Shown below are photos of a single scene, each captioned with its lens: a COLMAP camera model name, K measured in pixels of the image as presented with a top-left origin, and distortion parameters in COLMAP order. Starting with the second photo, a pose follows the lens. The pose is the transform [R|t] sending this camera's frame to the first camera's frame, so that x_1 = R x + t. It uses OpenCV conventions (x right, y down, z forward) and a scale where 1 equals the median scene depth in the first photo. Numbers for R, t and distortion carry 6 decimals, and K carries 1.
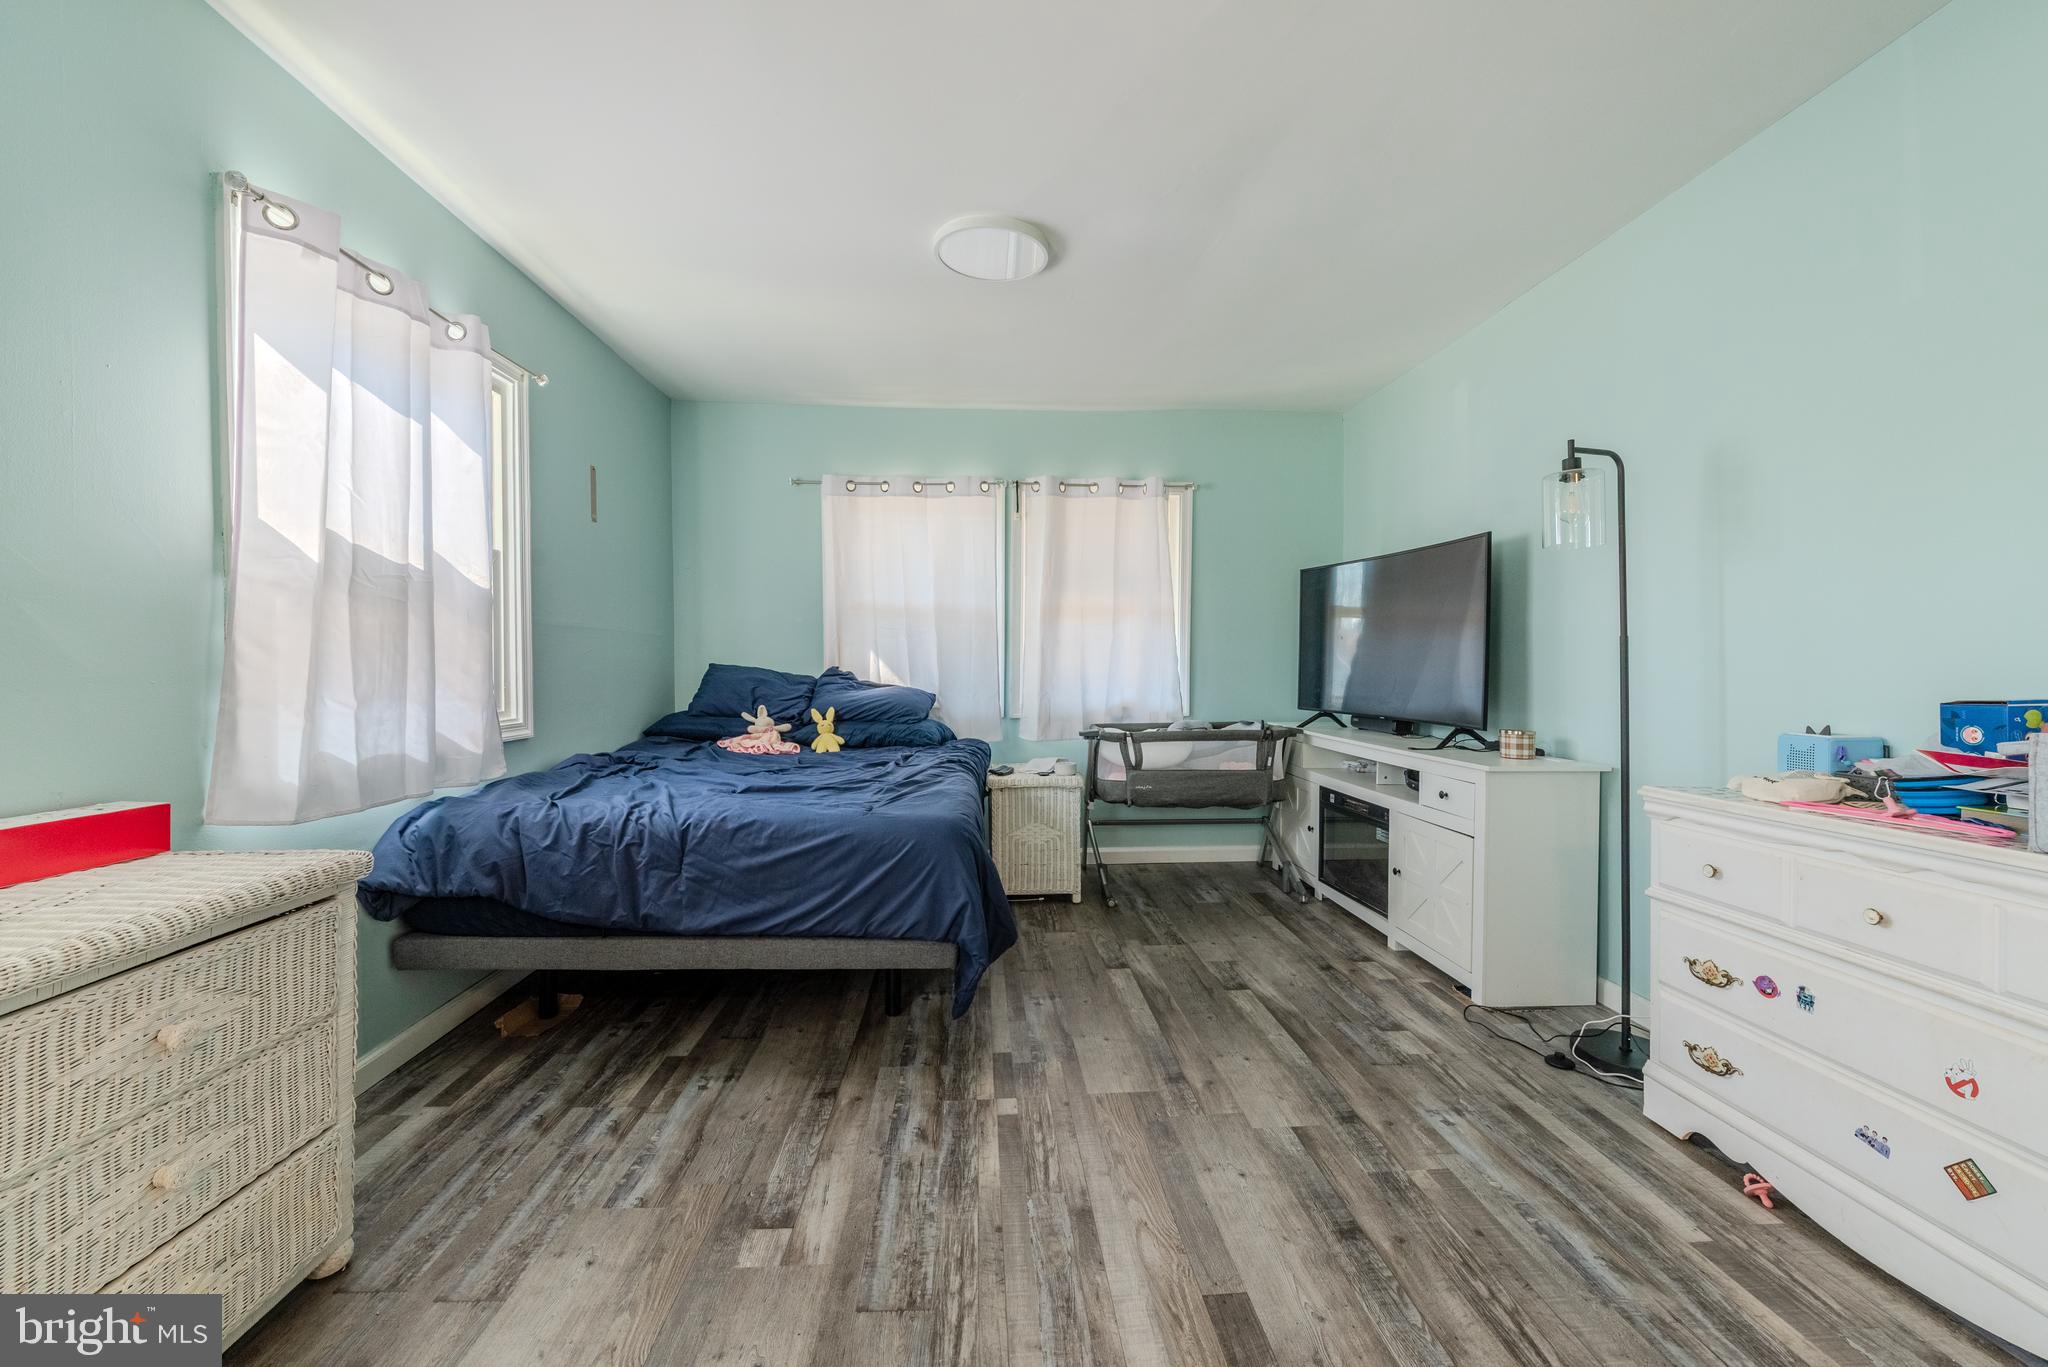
lens RADIAL K [[759.5, 0, 1024.0], [0, 759.5, 683.5], [0, 0, 1]] dist [0.011307, -0.003047]
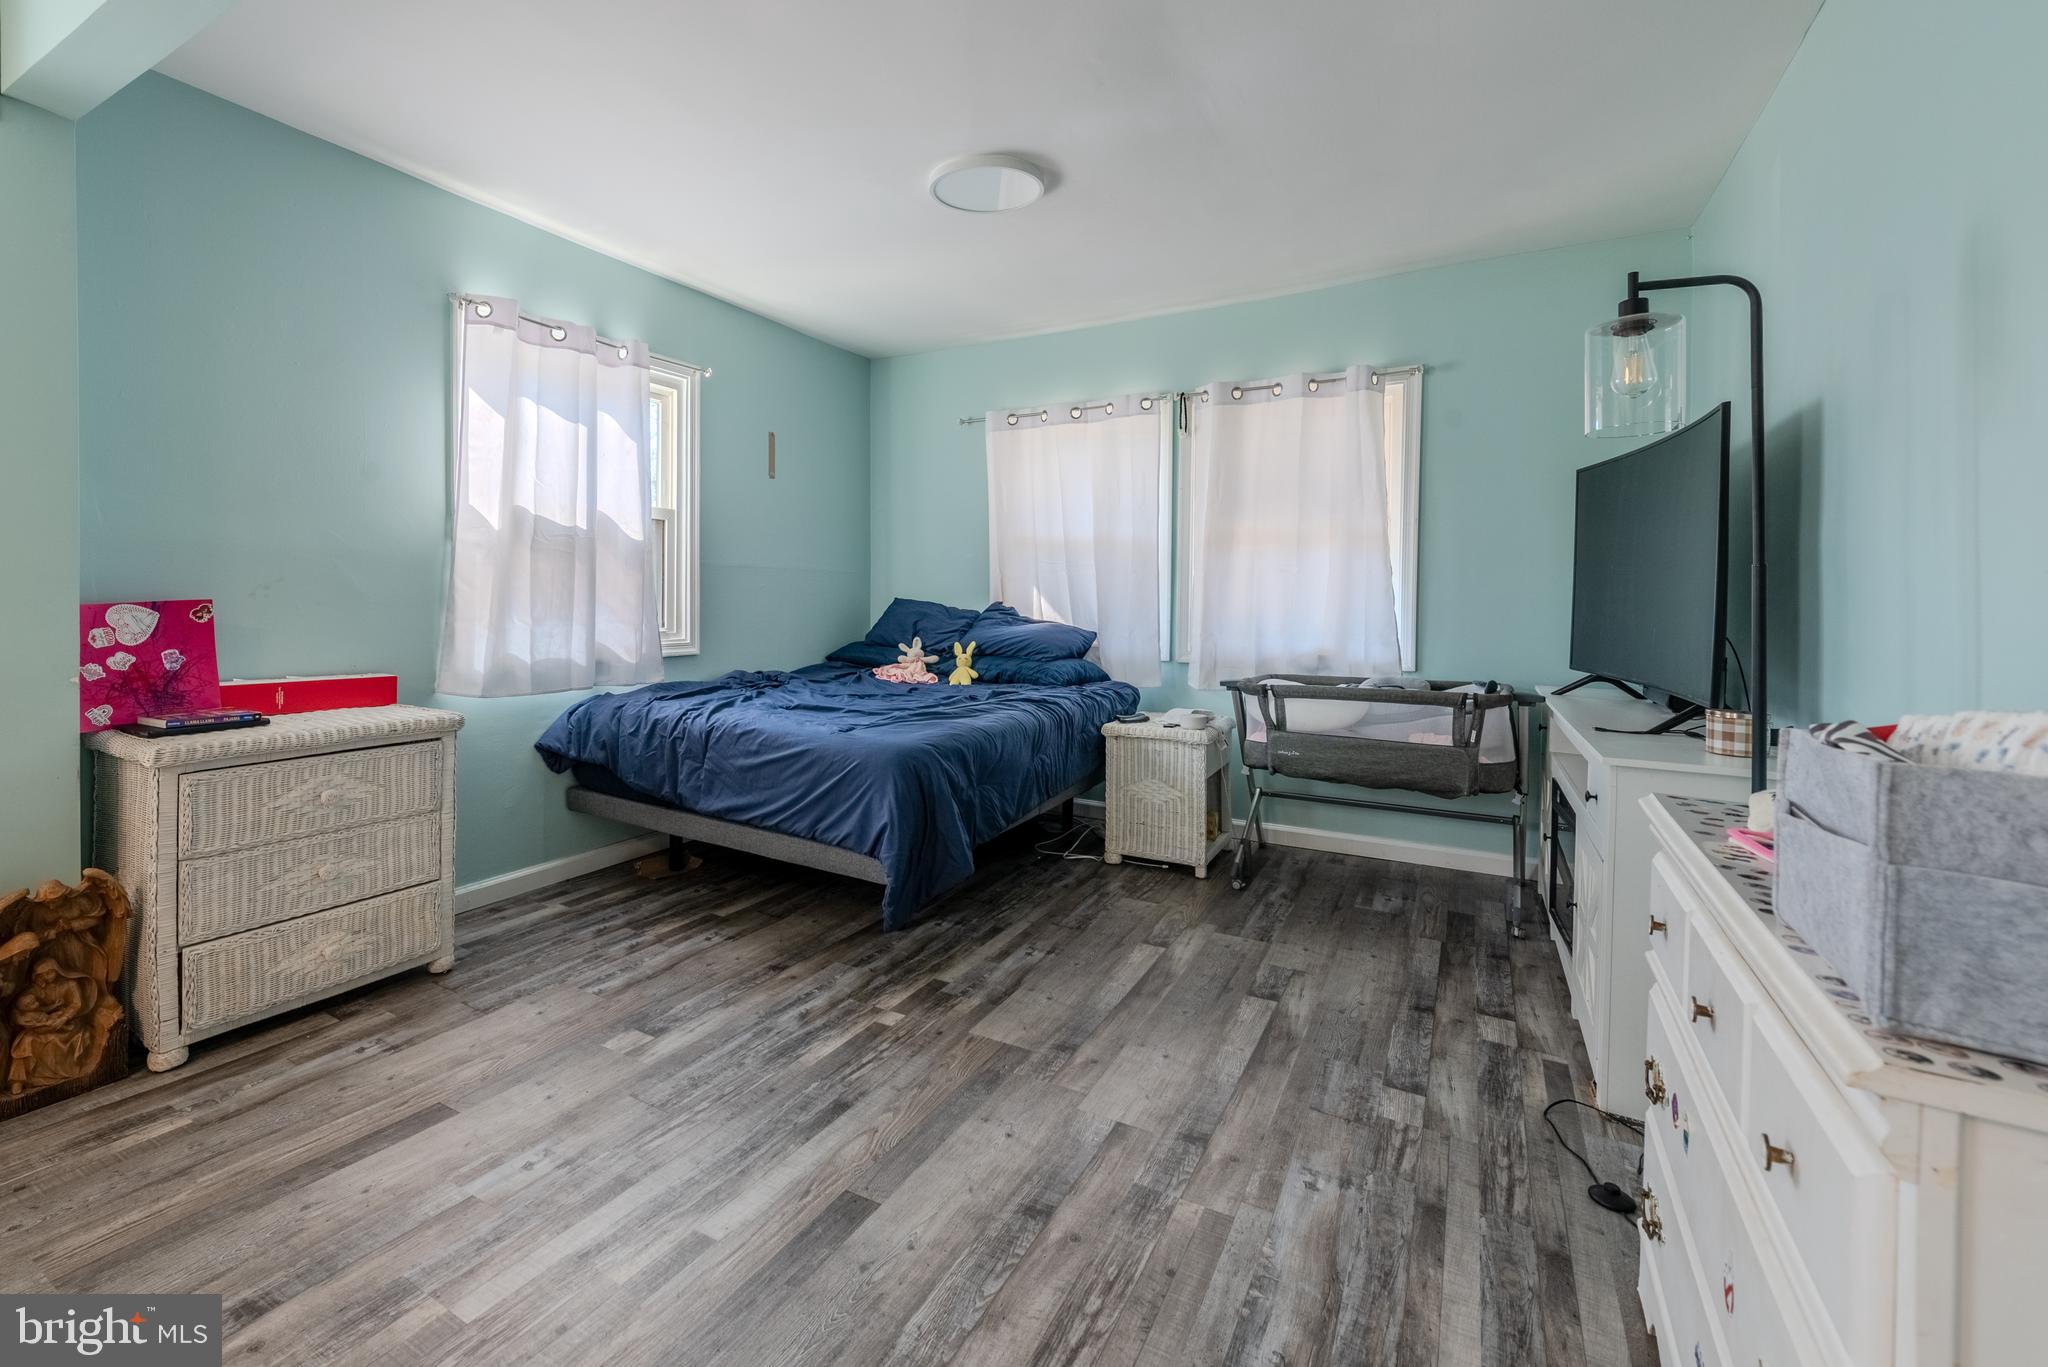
lens RADIAL K [[898.7, 0, 1017.3], [0, 898.7, 623.6], [0, 0, 1]] dist [0.012857, -0.000270]
pose [[0.835100, 0.023333, -0.549603, 0.734246], [-0.023228, 0.999705, 0.007147, -0.004583], [0.549607, 0.006798, 0.835395, 0.045635]]
